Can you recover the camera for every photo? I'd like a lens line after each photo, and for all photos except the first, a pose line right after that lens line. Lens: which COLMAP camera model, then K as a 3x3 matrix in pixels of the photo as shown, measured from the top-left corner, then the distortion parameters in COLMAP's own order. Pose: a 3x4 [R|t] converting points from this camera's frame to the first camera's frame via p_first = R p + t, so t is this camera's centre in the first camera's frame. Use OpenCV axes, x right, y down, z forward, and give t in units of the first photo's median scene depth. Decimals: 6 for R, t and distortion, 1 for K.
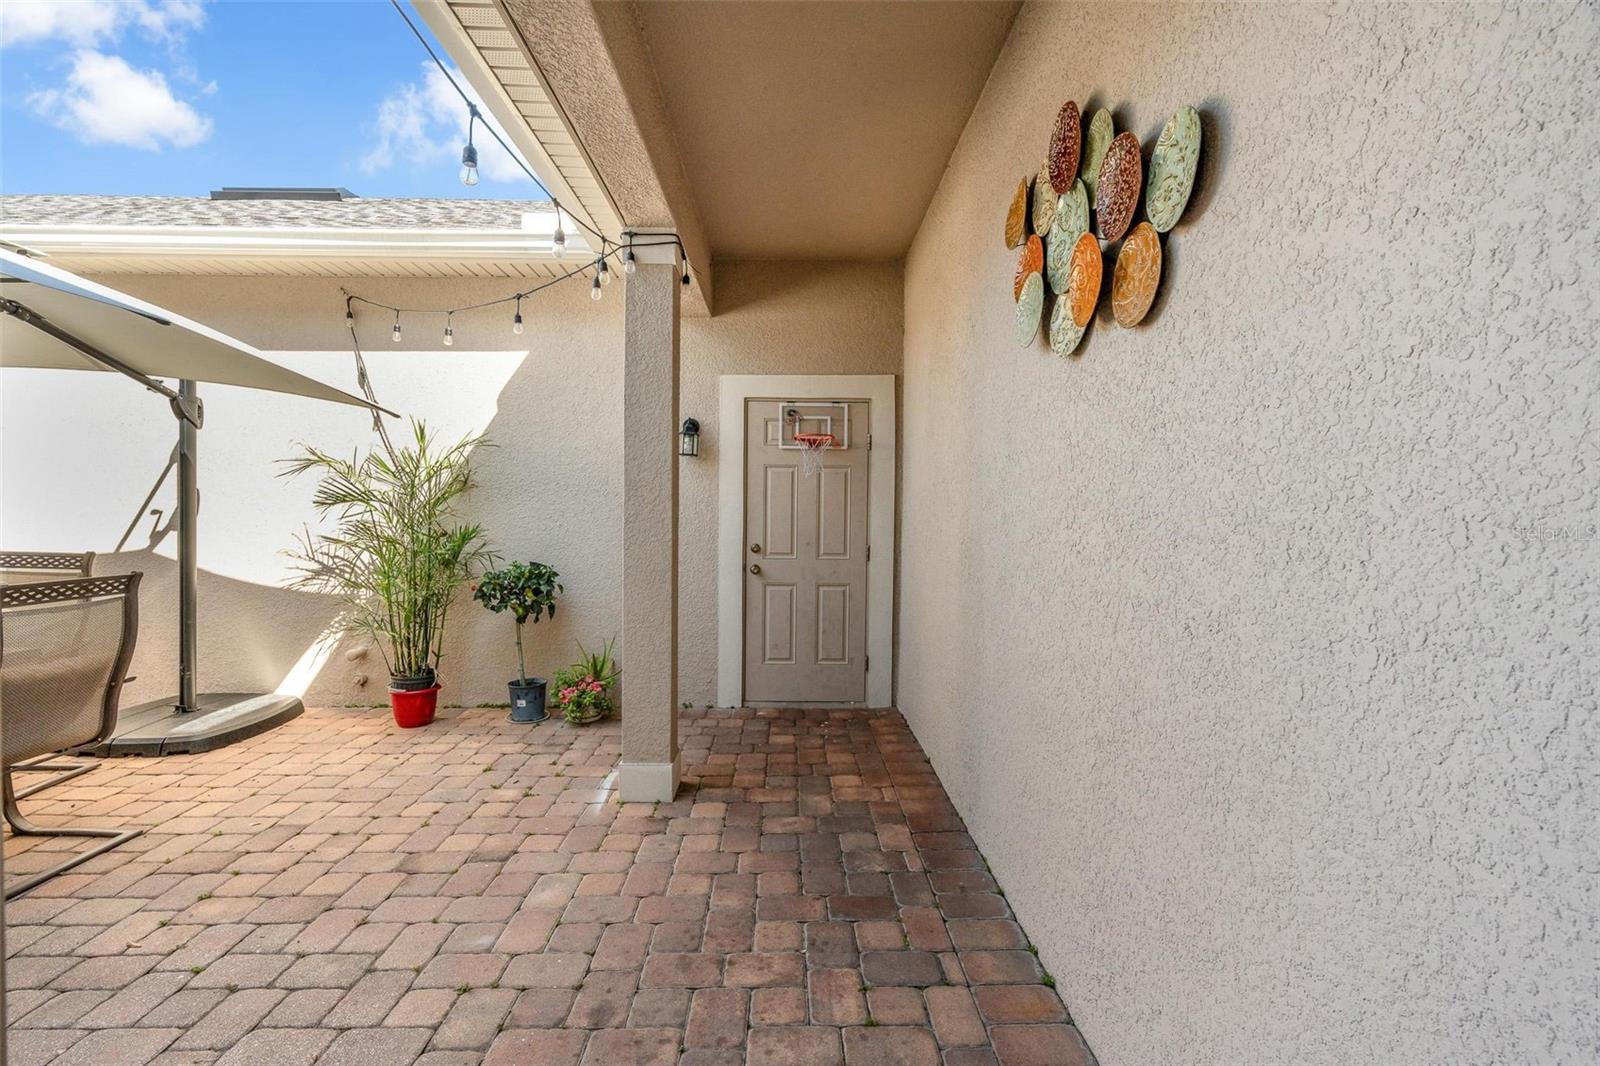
lens RADIAL K [[728.8, 0, 800.0], [0, 728.8, 533.0], [0, 0, 1]] dist [0.007097, 0.000625]
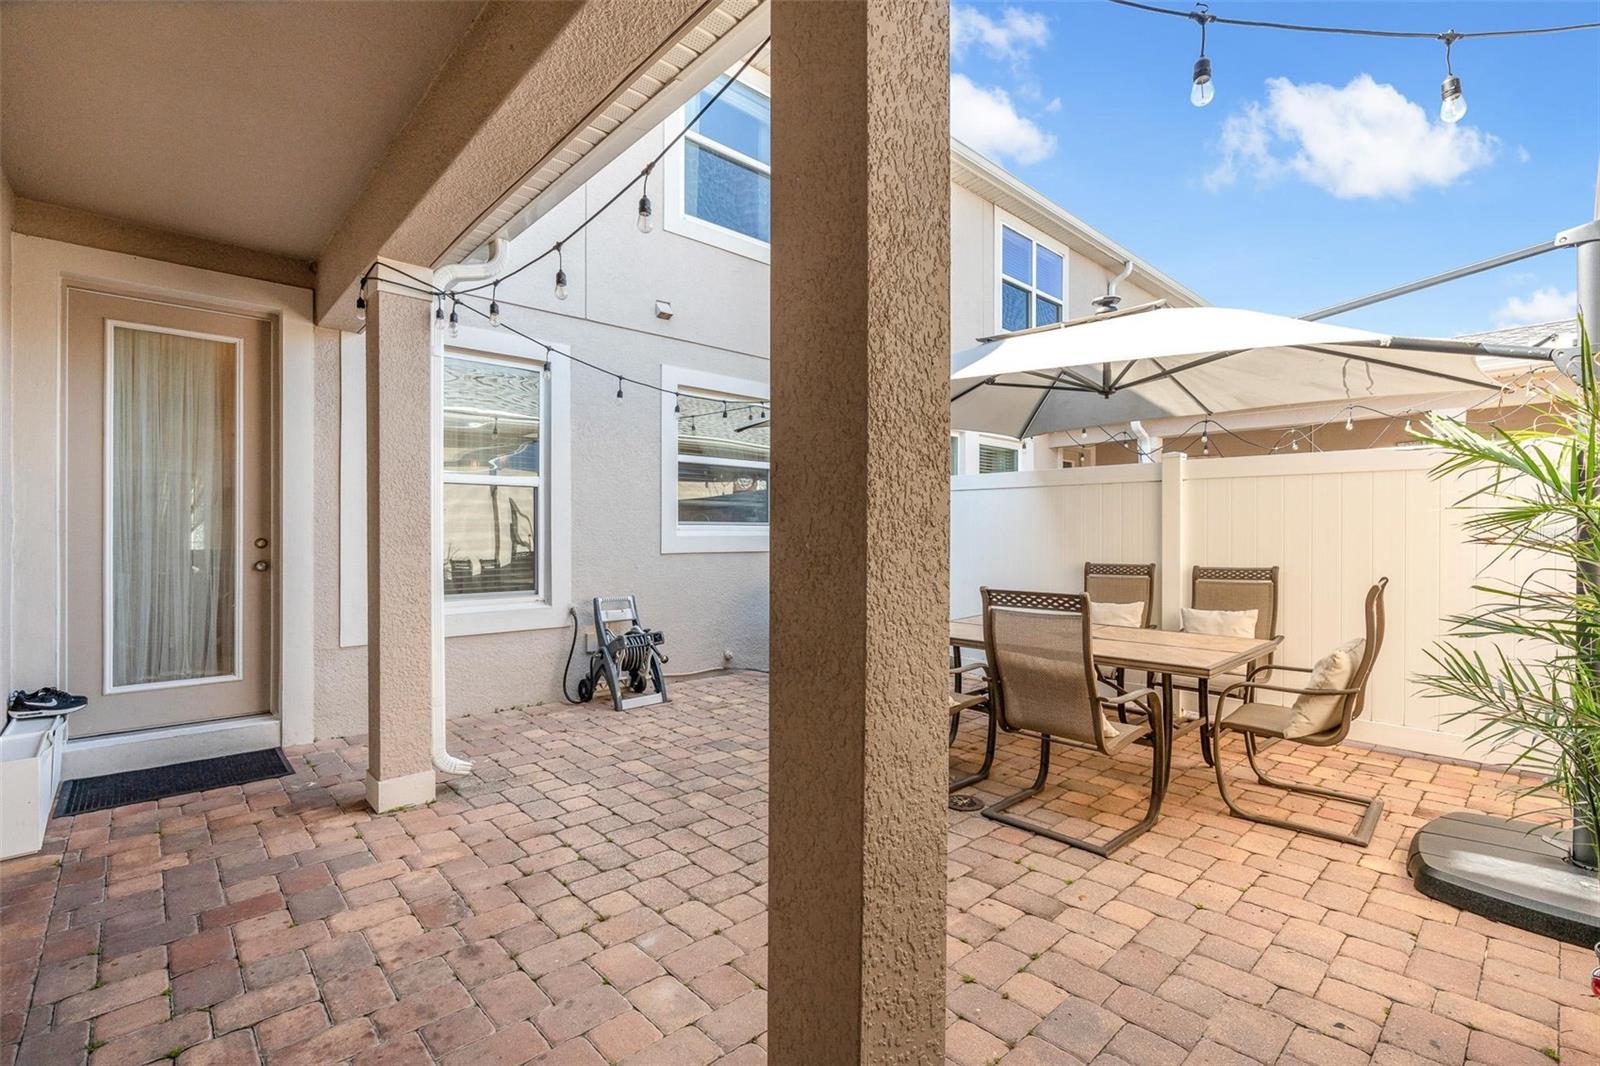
lens RADIAL K [[705.9, 0, 783.1], [0, 705.9, 532.3], [0, 0, 1]] dist [0.000015, 0.000498]
pose [[-0.751278, -0.009353, -0.659919, 0.052712], [-0.021971, 0.999700, 0.010844, -0.024348], [0.659620, 0.022646, -0.751258, 1.029183]]
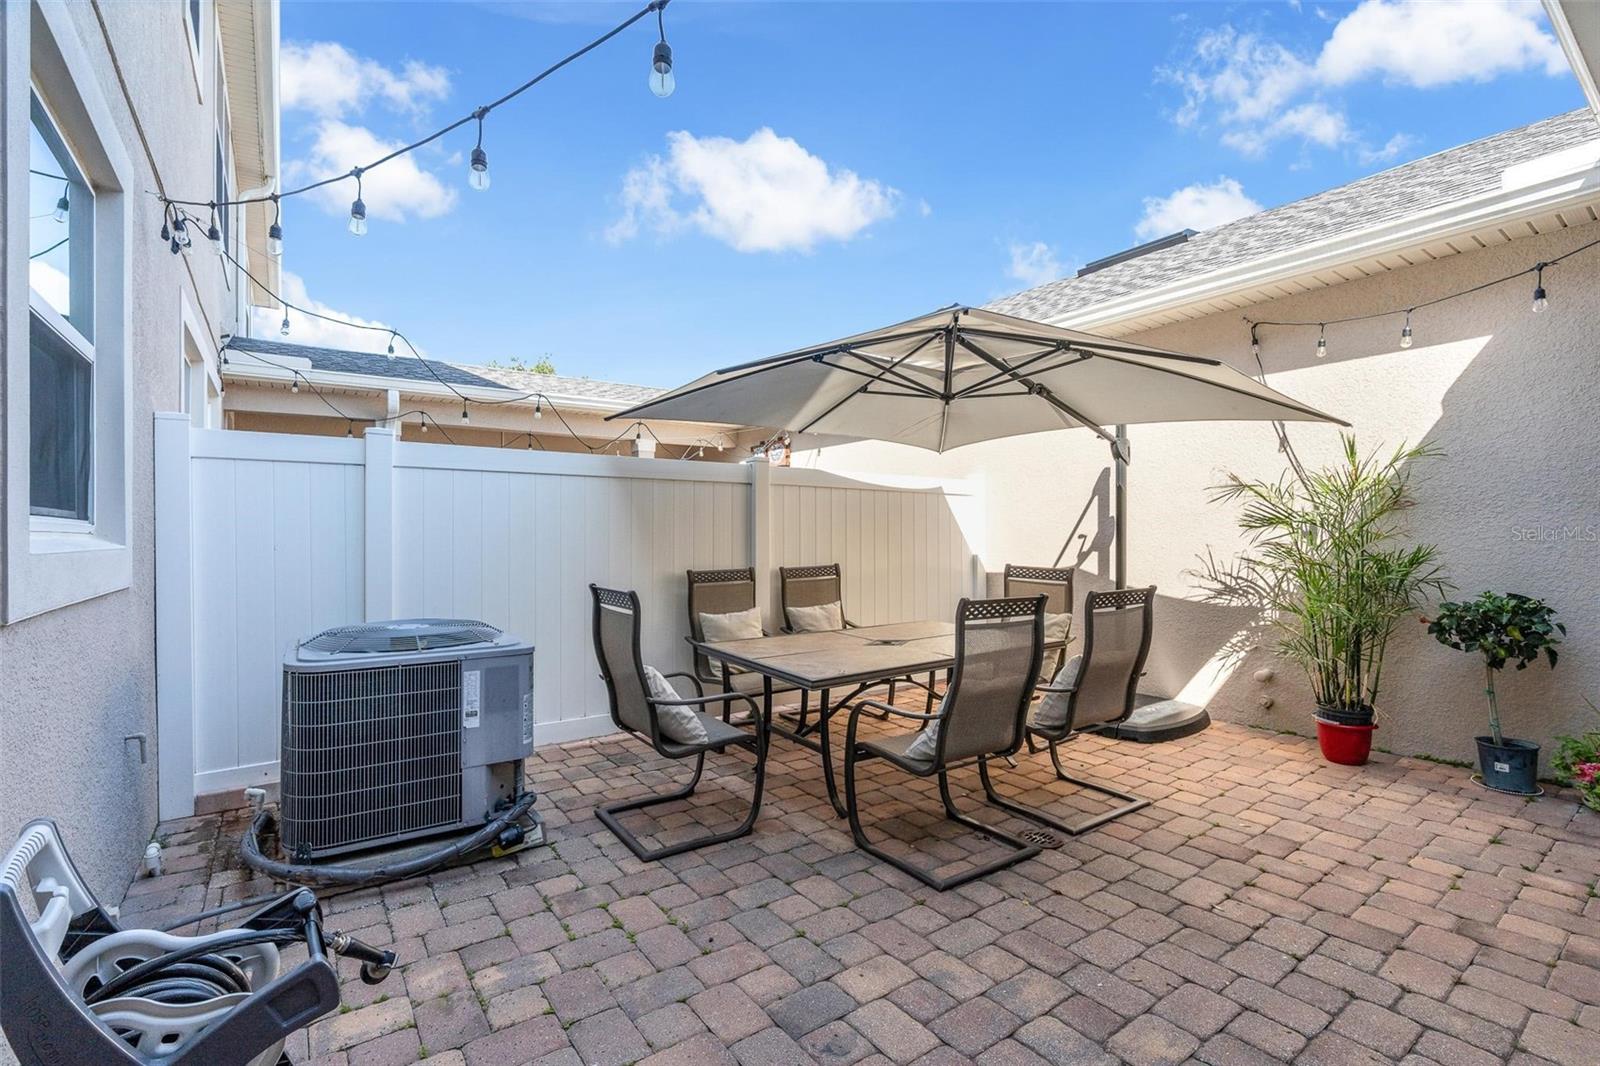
lens RADIAL K [[725.4, 0, 783.6], [0, 725.4, 533.0], [0, 0, 1]] dist [-0.002853, 0.000783]
pose [[0.574874, -0.013977, -0.818123, -0.191930], [-0.009813, 0.999664, -0.023974, 0.000114], [0.818183, 0.021810, 0.574544, -0.129737]]
